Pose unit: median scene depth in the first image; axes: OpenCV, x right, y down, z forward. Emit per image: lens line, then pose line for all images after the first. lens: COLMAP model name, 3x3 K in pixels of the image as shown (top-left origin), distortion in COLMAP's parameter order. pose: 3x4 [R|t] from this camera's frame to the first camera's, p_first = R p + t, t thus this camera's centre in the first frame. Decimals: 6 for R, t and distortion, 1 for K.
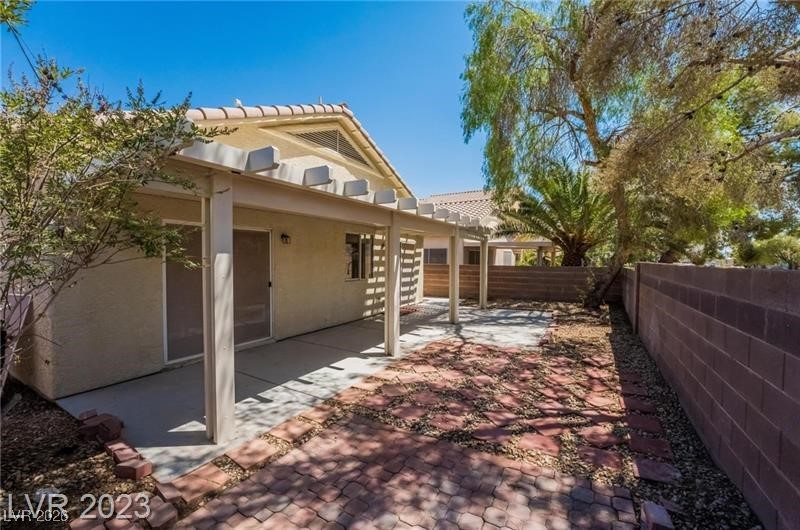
lens RADIAL K [[324.8, 0, 400.1], [0, 324.8, 264.6], [0, 0, 1]] dist [-0.024174, 0.000893]
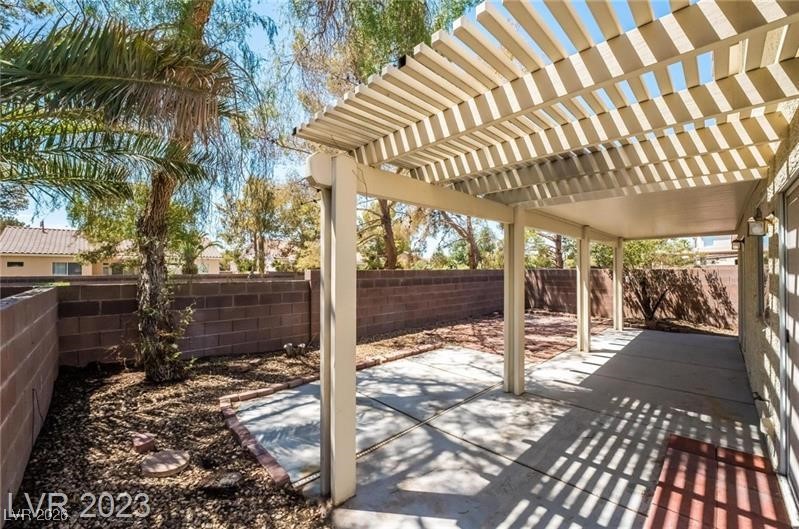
lens RADIAL K [[324.4, 0, 399.3], [0, 324.4, 266.8], [0, 0, 1]] dist [-0.024174, 0.000893]
pose [[-0.963456, -0.002858, 0.267850, 0.351283], [0.001058, 0.999895, 0.014473, -0.042986], [-0.267863, 0.014228, -0.963352, 2.647670]]
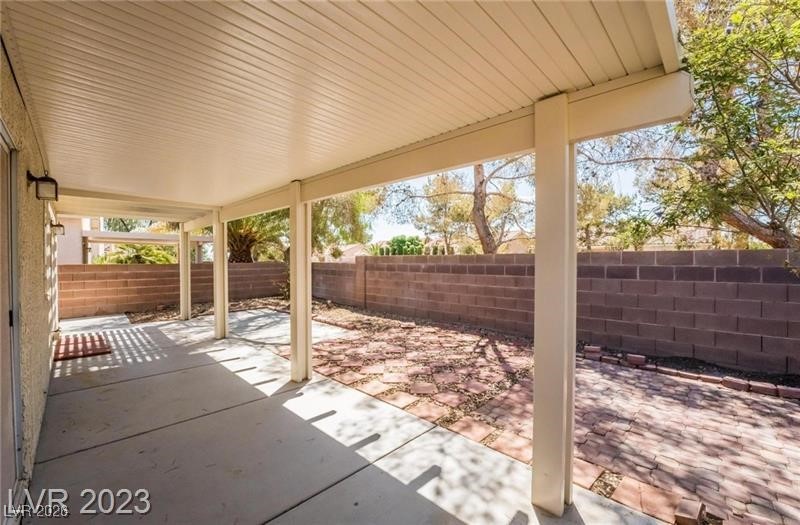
lens RADIAL K [[324.8, 0, 403.7], [0, 324.8, 261.8], [0, 0, 1]] dist [-0.024174, 0.000893]
pose [[0.241796, -0.014938, 0.970212, -0.785028], [0.027234, 0.999592, 0.008603, 0.014371], [-0.969945, 0.024343, 0.242105, 0.696721]]
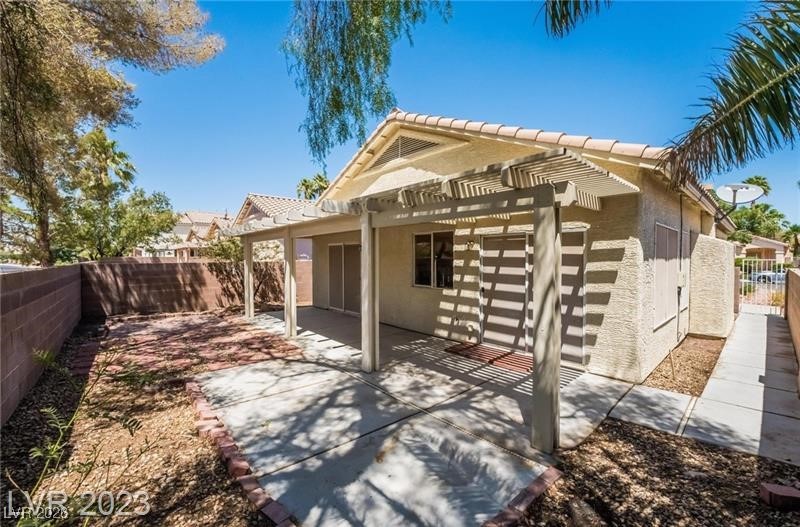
lens RADIAL K [[324.8, 0, 398.3], [0, 324.8, 261.1], [0, 0, 1]] dist [-0.024174, 0.000893]
pose [[-0.327955, 0.009607, -0.944644, 1.242095], [-0.017938, 0.999705, 0.016394, -0.061525], [0.944523, 0.022321, -0.327686, 2.143881]]
